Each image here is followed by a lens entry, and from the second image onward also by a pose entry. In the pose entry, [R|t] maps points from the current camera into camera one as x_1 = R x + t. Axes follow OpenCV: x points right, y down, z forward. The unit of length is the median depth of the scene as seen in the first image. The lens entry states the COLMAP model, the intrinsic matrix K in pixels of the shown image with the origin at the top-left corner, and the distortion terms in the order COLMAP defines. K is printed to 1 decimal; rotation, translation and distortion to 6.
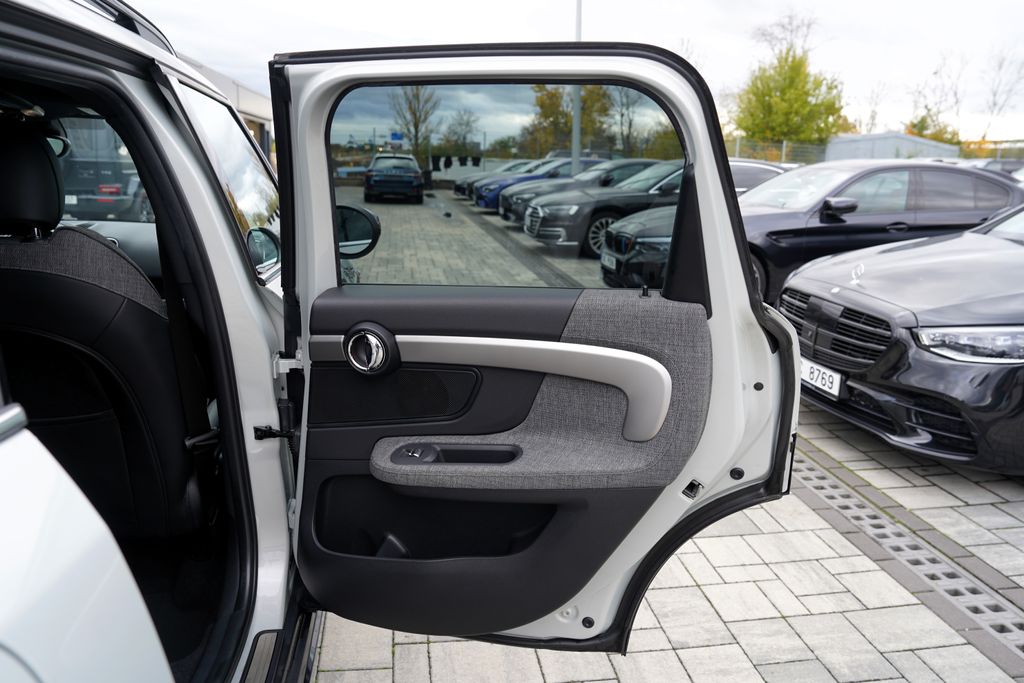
lens RADIAL K [[709.0, 0, 510.1], [0, 709.0, 338.9], [0, 0, 1]] dist [-0.102108, 0.075614]
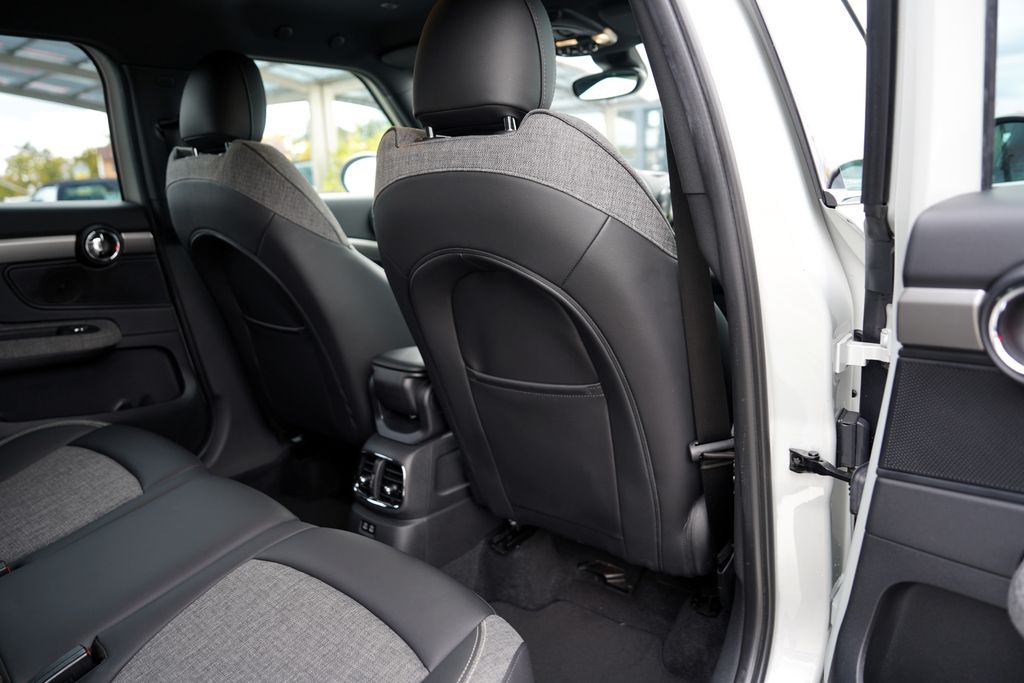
lens RADIAL K [[709.0, 0, 510.1], [0, 709.0, 338.9], [0, 0, 1]] dist [-0.102108, 0.075614]
pose [[0.662048, 0.105311, -0.742025, -0.093760], [-0.107219, 0.993203, 0.045296, 0.031446], [0.741752, 0.049571, 0.668840, 0.422665]]
